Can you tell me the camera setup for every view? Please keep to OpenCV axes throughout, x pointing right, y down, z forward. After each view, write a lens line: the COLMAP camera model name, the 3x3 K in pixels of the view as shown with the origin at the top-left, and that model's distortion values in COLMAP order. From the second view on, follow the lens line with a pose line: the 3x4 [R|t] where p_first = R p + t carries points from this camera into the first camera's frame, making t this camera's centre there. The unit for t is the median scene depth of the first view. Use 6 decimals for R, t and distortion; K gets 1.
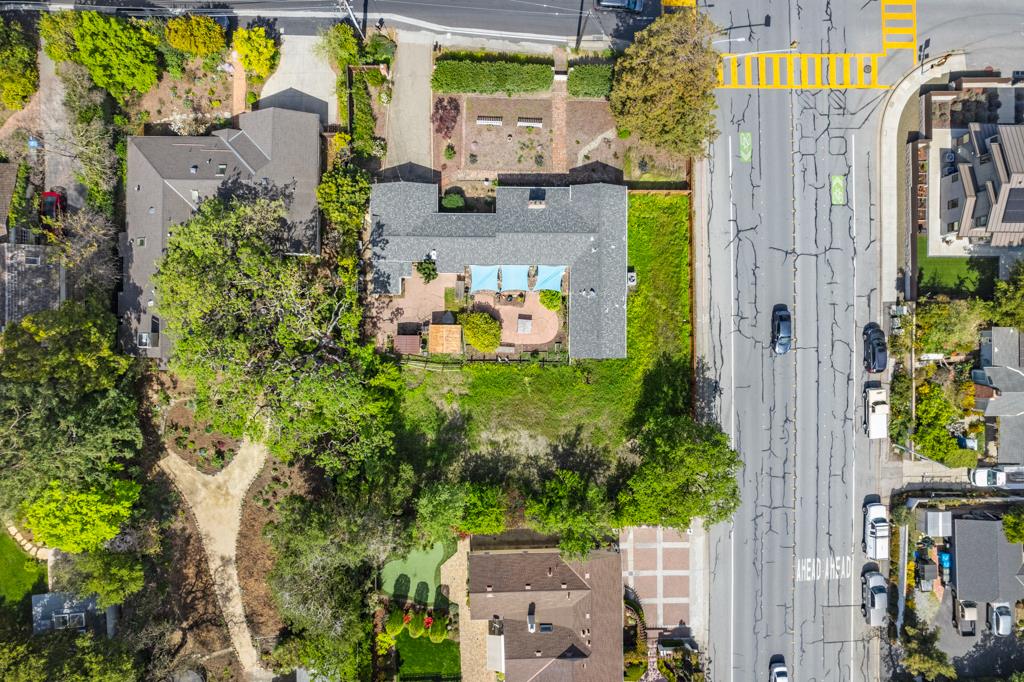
lens RADIAL K [[654.9, 0, 510.0], [0, 654.9, 343.8], [0, 0, 1]] dist [-0.076604, 0.068811]
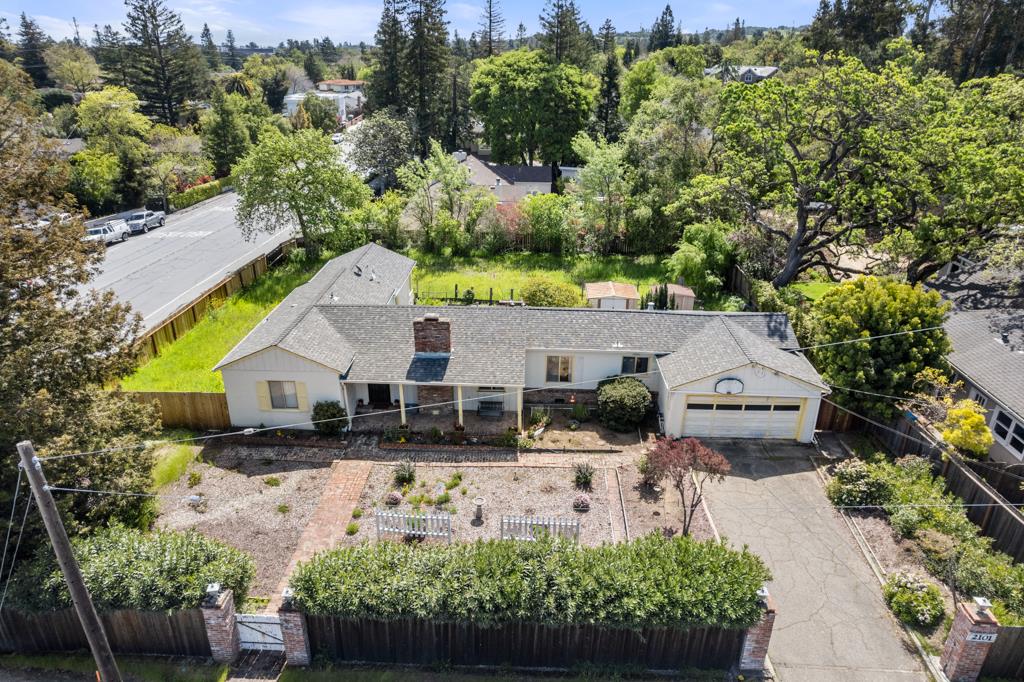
lens RADIAL K [[665.8, 0, 509.4], [0, 665.8, 340.2], [0, 0, 1]] dist [-0.083452, 0.078757]
pose [[-0.998519, -0.048759, 0.024138, -0.019713], [0.042040, -0.409844, 0.911186, -0.585815], [-0.034536, 0.910852, 0.411287, 0.769115]]
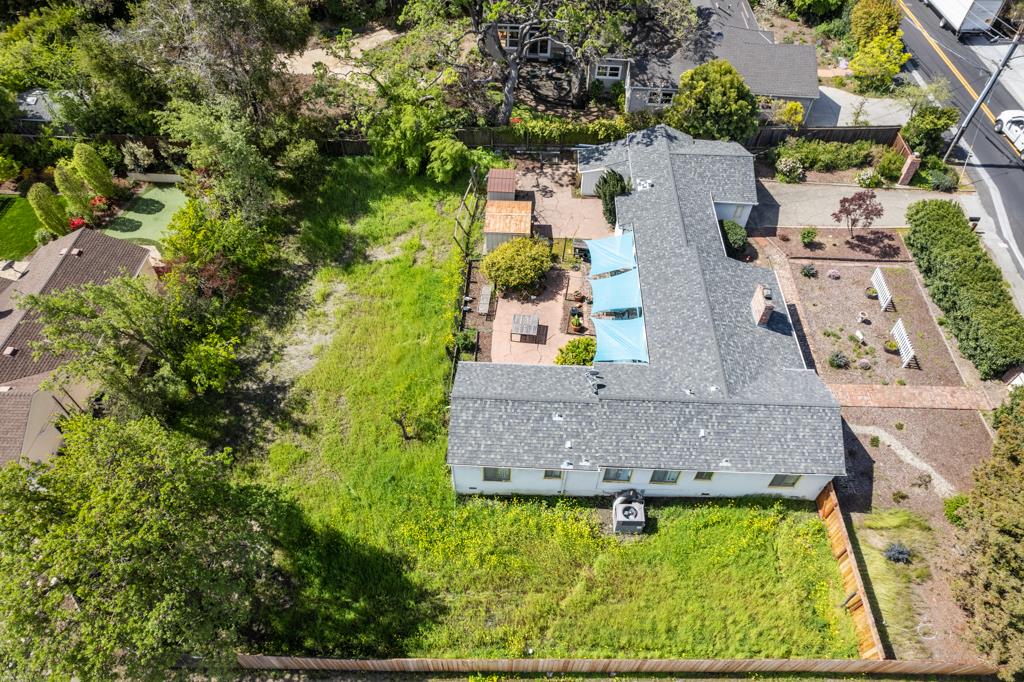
lens RADIAL K [[654.9, 0, 510.0], [0, 654.9, 343.8], [0, 0, 1]] dist [-0.076604, 0.068811]
pose [[-0.038864, 0.745755, -0.665085, 0.389058], [-0.998957, -0.044957, 0.007964, -0.019166], [-0.023961, 0.664701, 0.746725, 0.605068]]
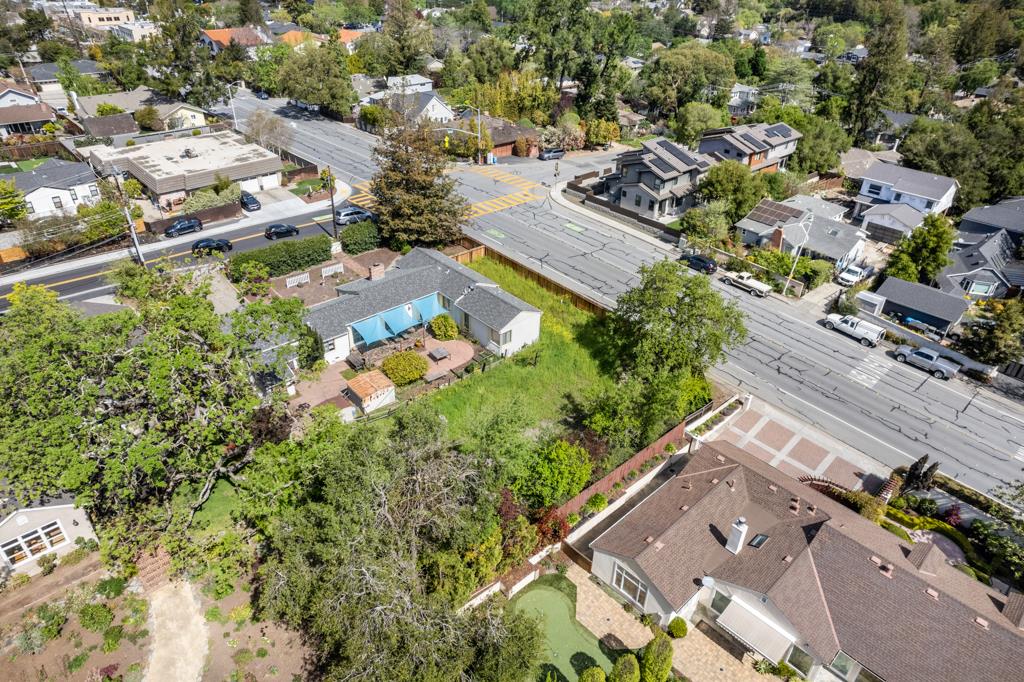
lens RADIAL K [[654.9, 0, 510.0], [0, 654.9, 343.8], [0, 0, 1]] dist [-0.076604, 0.068811]
pose [[0.742824, -0.368233, 0.559122, -0.400548], [0.669481, 0.405072, -0.622665, 0.587595], [0.002801, 0.836852, 0.547422, 0.495291]]
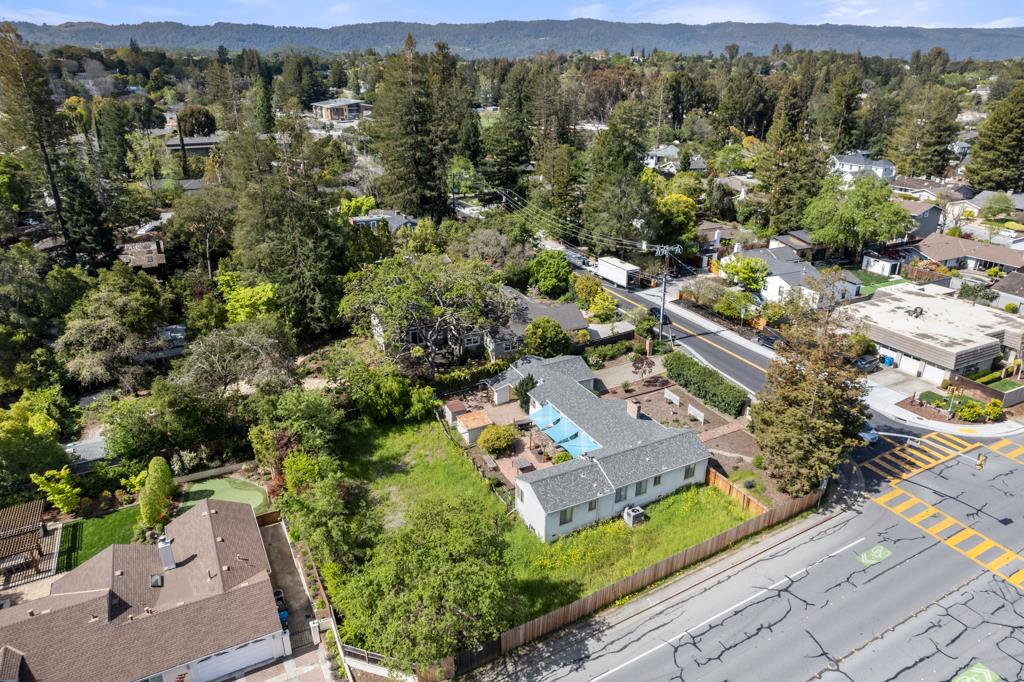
lens RADIAL K [[665.8, 0, 509.4], [0, 665.8, 340.2], [0, 0, 1]] dist [-0.083452, 0.078757]
pose [[0.450024, 0.314379, -0.835849, 0.733330], [-0.893000, 0.164024, -0.419102, 0.348760], [0.005342, 0.935020, 0.354556, 0.504623]]
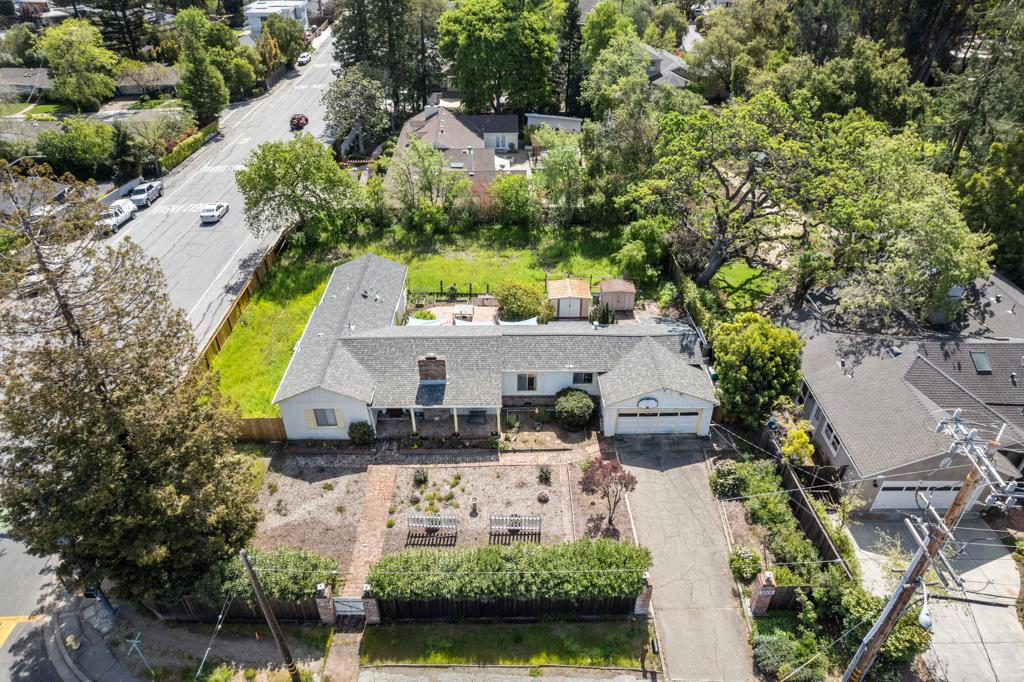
lens RADIAL K [[654.9, 0, 510.0], [0, 654.9, 343.8], [0, 0, 1]] dist [-0.076604, 0.068811]
pose [[-0.999646, -0.014602, -0.022237, -0.014447], [-0.009732, -0.577209, 0.816539, -0.648308], [-0.024759, 0.816466, 0.576862, 0.599493]]
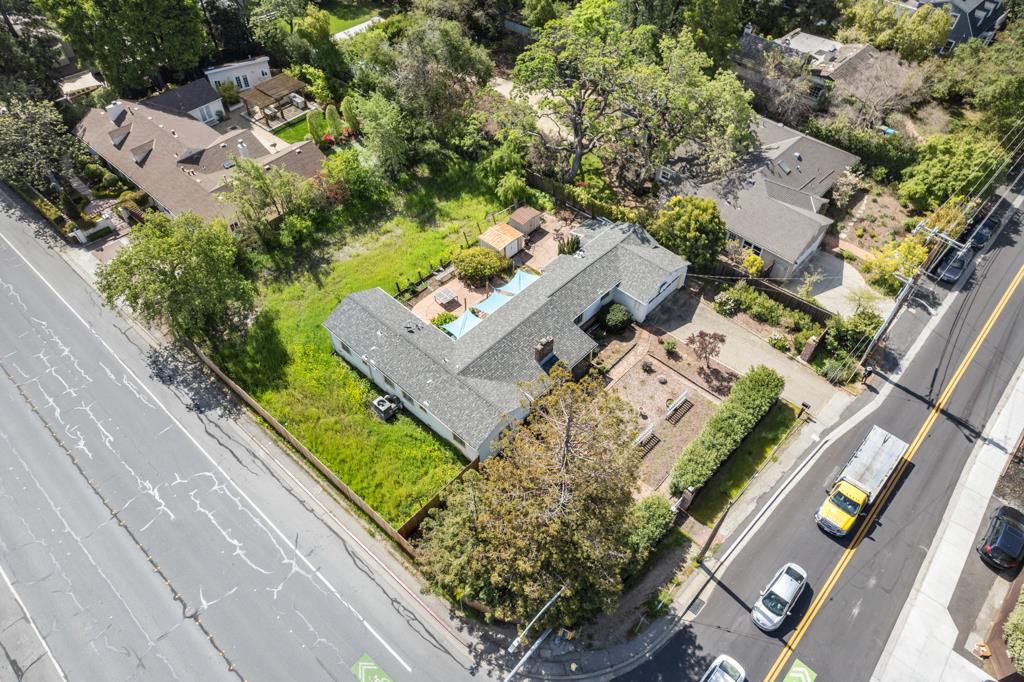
lens RADIAL K [[654.9, 0, 510.0], [0, 654.9, 343.8], [0, 0, 1]] dist [-0.076604, 0.068811]
pose [[-0.684681, 0.532669, -0.497469, 0.409789], [-0.728471, -0.521928, 0.443757, -0.482353], [-0.023267, 0.666224, 0.745388, 0.416649]]
